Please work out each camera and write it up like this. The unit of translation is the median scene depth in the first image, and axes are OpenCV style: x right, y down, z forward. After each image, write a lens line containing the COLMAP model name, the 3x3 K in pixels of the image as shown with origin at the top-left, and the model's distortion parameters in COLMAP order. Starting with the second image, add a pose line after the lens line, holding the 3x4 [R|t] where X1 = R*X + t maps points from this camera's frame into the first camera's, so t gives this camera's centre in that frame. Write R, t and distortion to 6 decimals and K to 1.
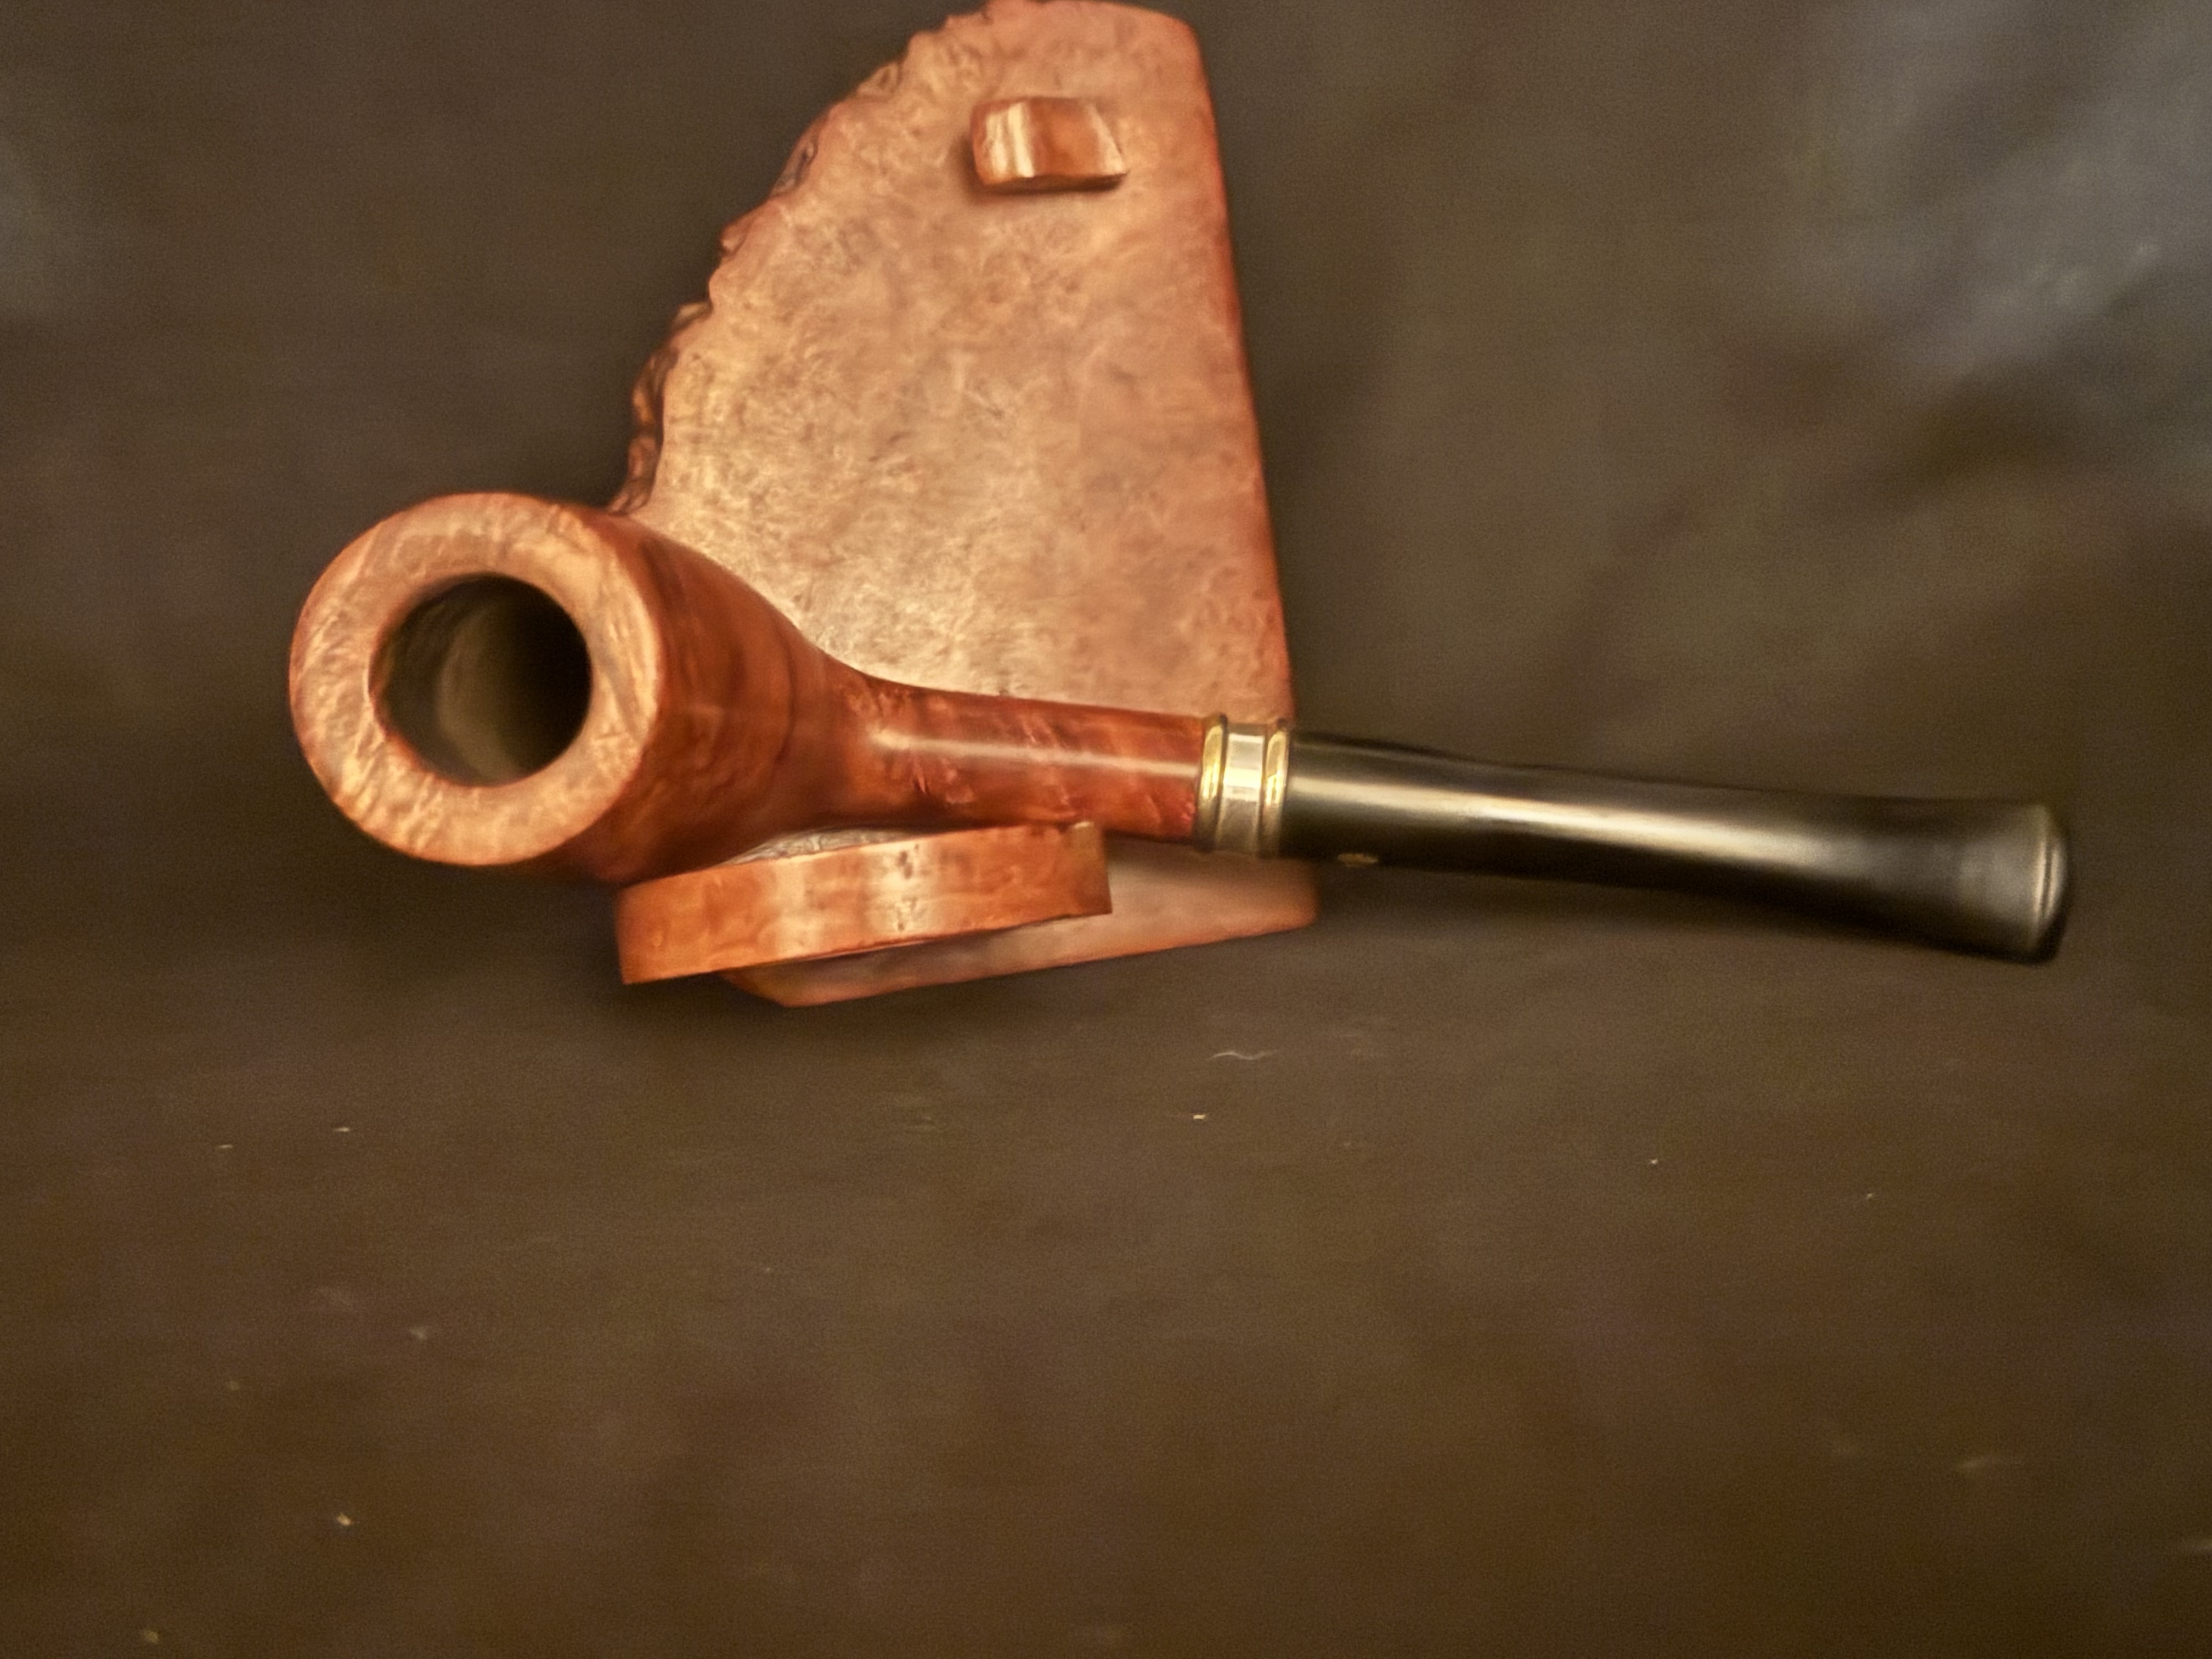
lens RADIAL K [[2818.5, 0, 1106.0], [0, 2818.5, 829.5], [0, 0, 1]] dist [0.183544, -0.533957]
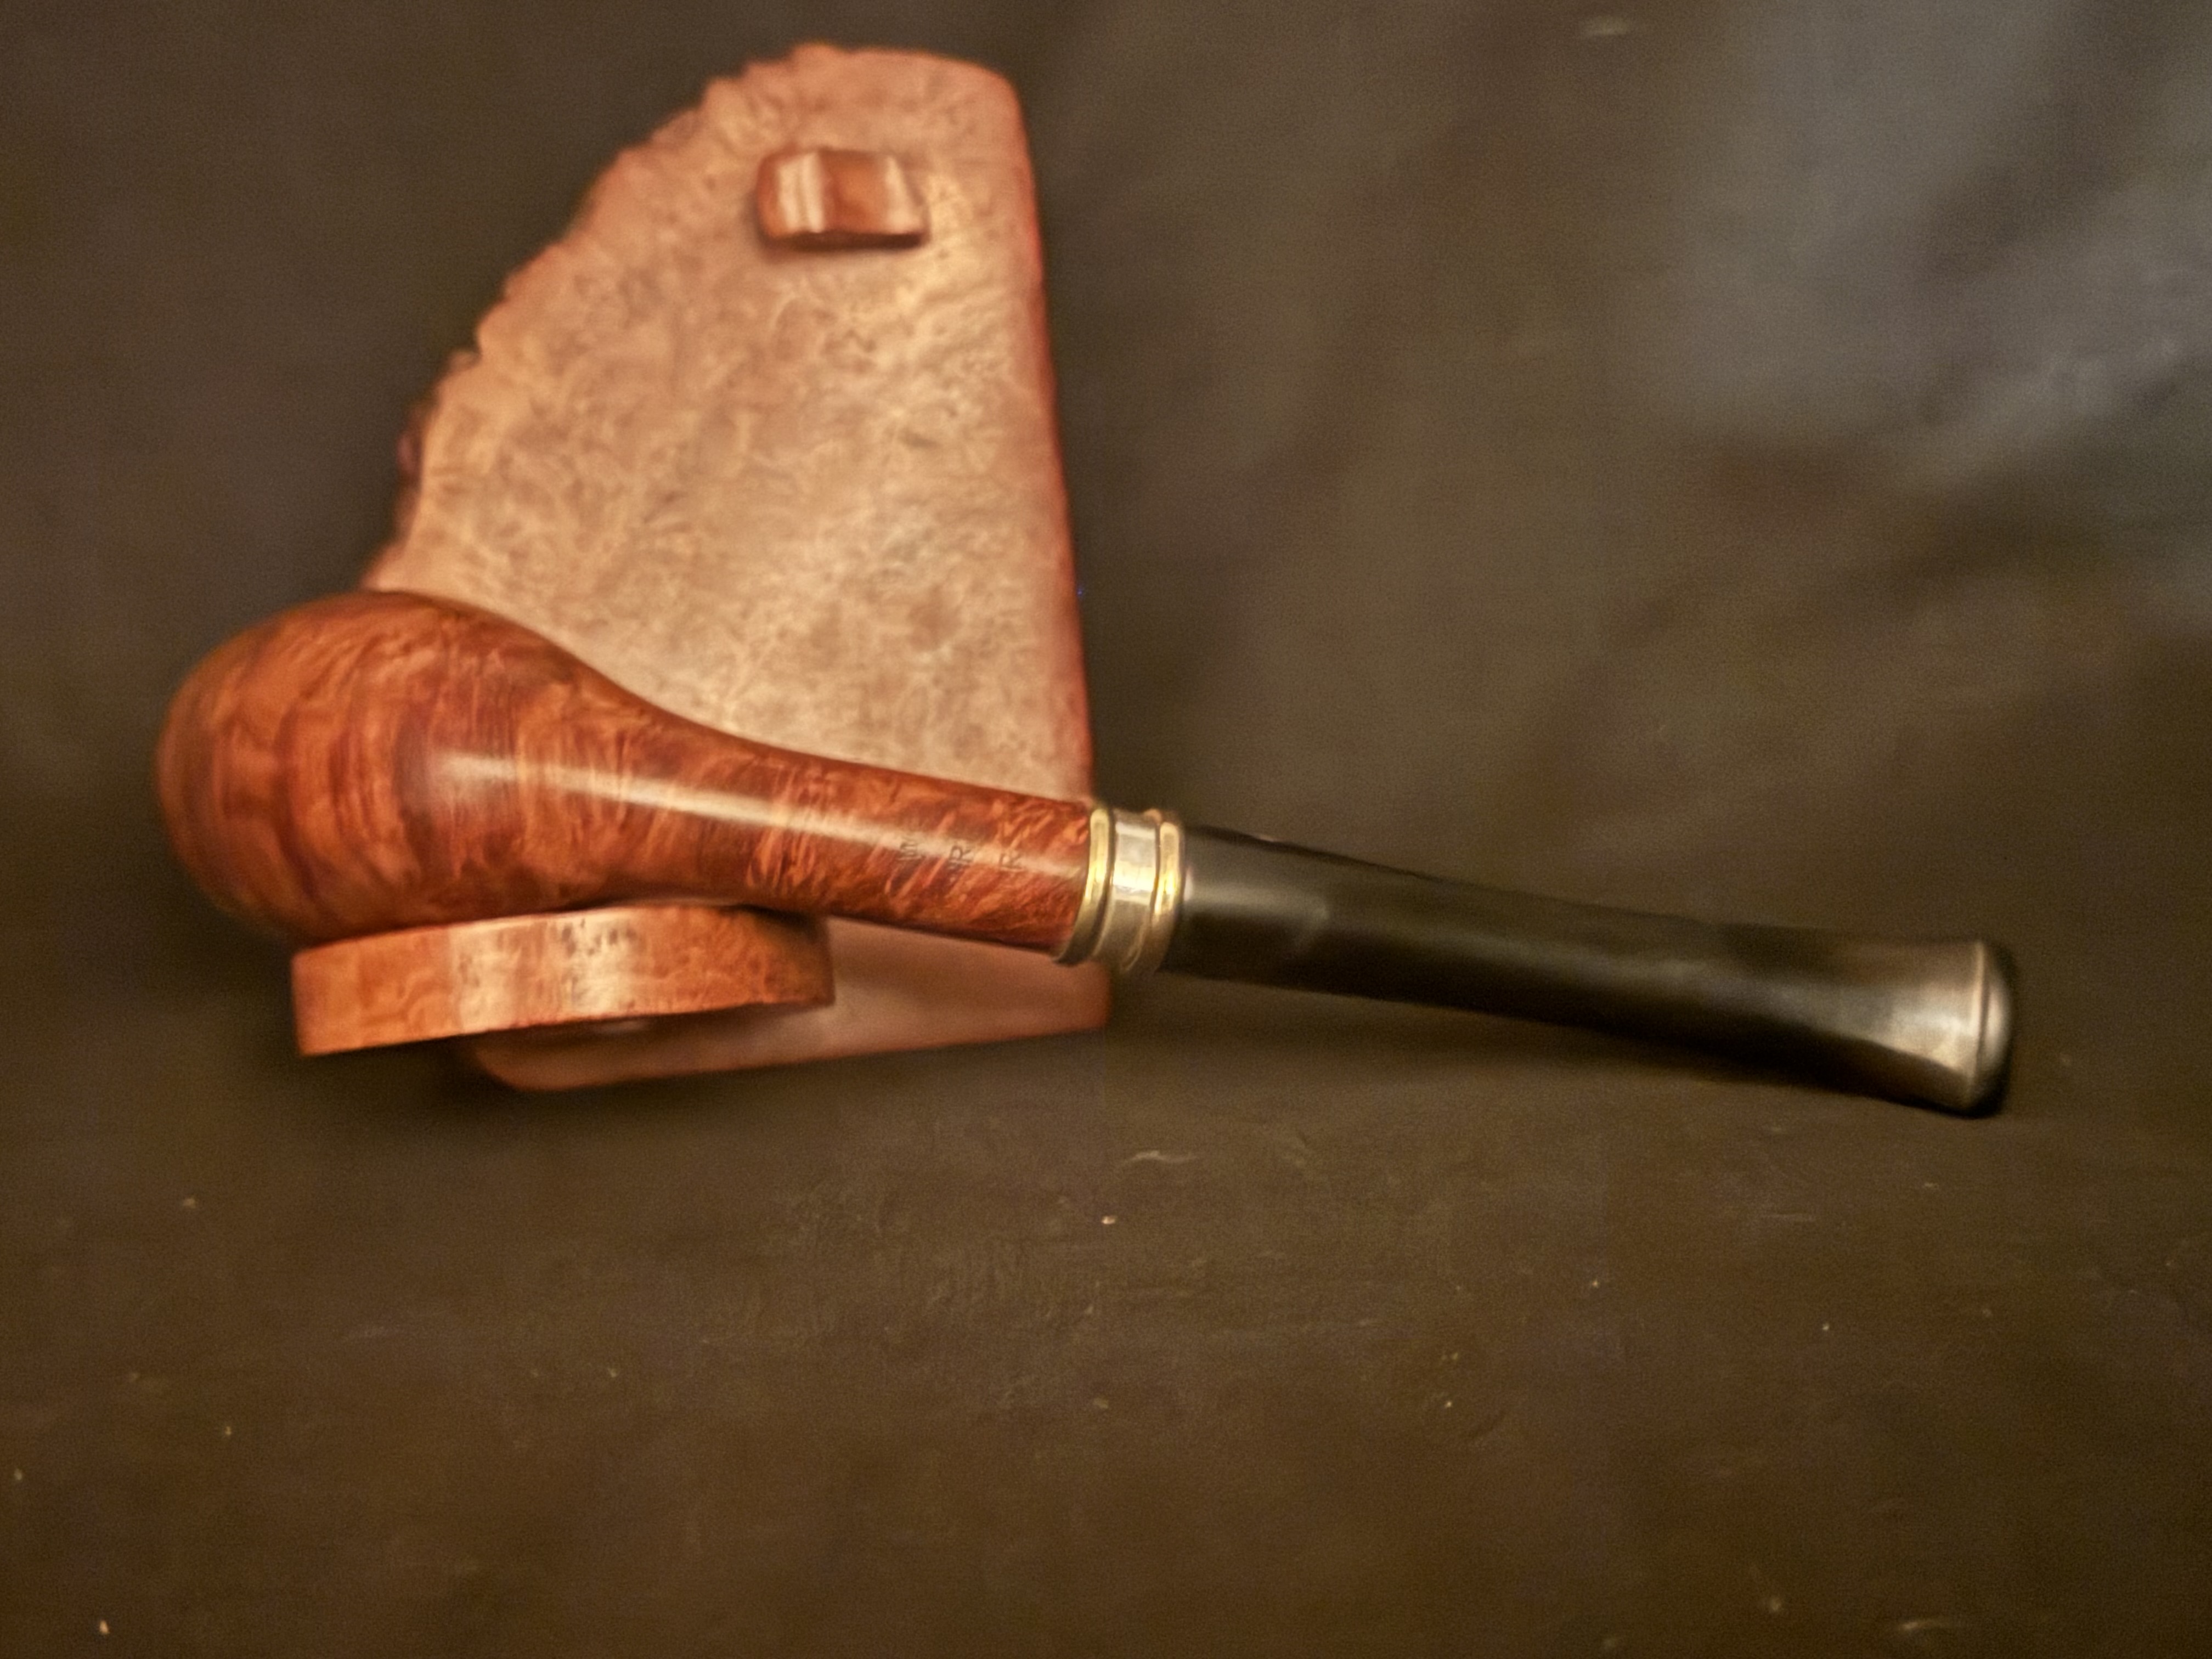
lens RADIAL K [[2848.6, 0, 1106.0], [0, 2848.6, 829.5], [0, 0, 1]] dist [0.173279, -0.024440]
pose [[0.996745, 0.037019, -0.071619, 0.146194], [-0.039213, 0.998796, -0.029483, -0.003199], [0.070441, 0.032195, 0.996996, 0.045905]]
